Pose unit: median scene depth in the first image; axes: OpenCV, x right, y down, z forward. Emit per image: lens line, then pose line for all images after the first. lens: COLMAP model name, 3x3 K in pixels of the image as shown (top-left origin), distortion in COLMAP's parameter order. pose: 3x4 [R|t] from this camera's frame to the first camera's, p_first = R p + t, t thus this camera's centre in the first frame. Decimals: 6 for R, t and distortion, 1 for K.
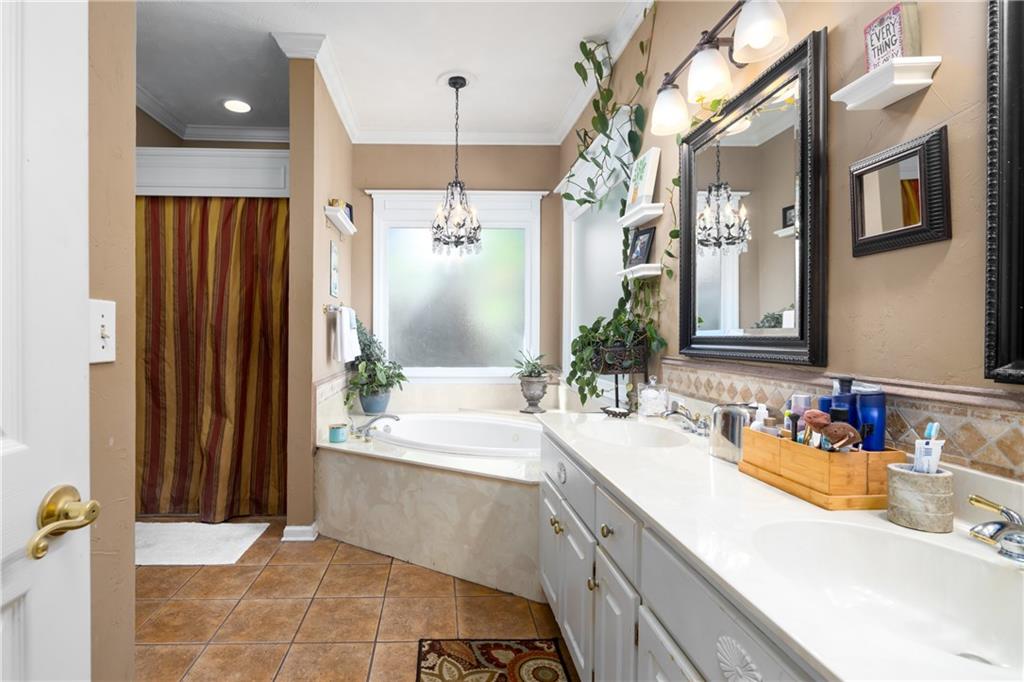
lens RADIAL K [[494.2, 0, 457.0], [0, 494.2, 334.6], [0, 0, 1]] dist [0.003019, -0.005376]
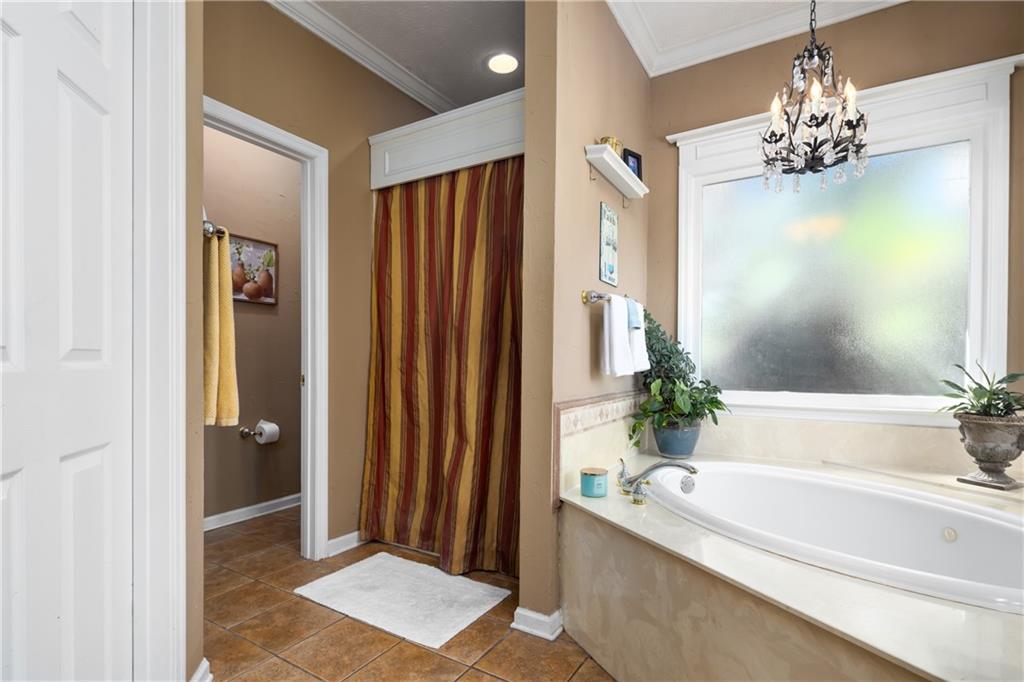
lens RADIAL K [[494.2, 0, 510.3], [0, 494.2, 366.6], [0, 0, 1]] dist [0.003019, -0.005376]
pose [[0.832561, 0.005698, -0.553904, 0.026352], [-0.001477, 0.999966, 0.008066, 0.038155], [0.553931, -0.005898, 0.832541, 0.368028]]
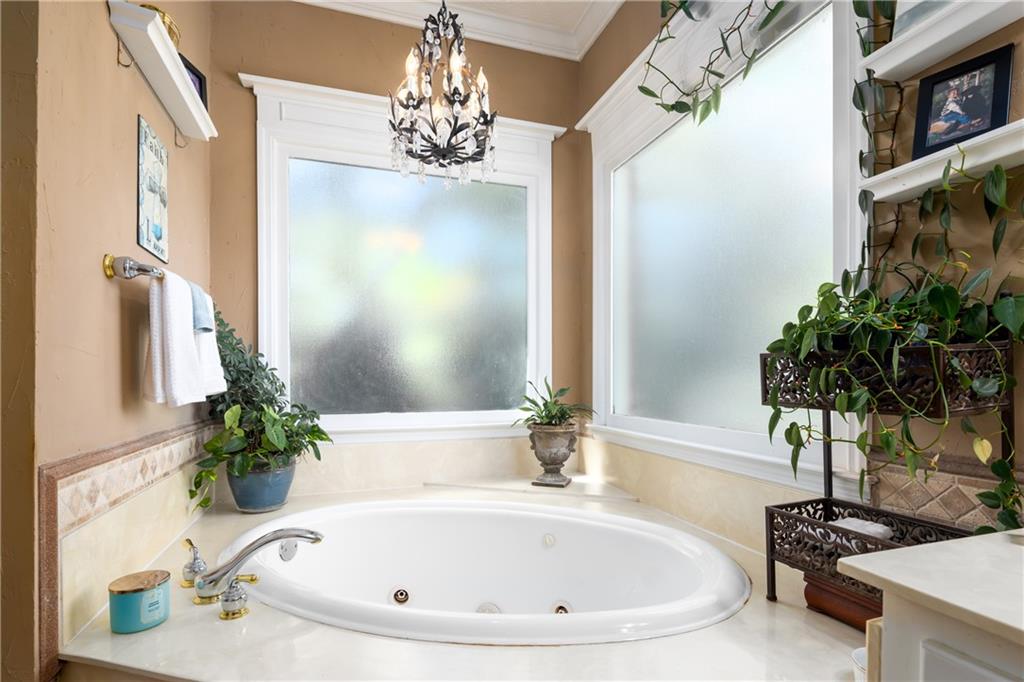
lens RADIAL K [[494.2, 0, 510.3], [0, 494.2, 380.5], [0, 0, 1]] dist [0.003019, -0.005376]
pose [[0.960837, -0.006533, 0.277035, -0.074968], [0.005941, 0.999978, 0.002979, 0.036461], [-0.277049, -0.001216, 0.960855, 0.540291]]
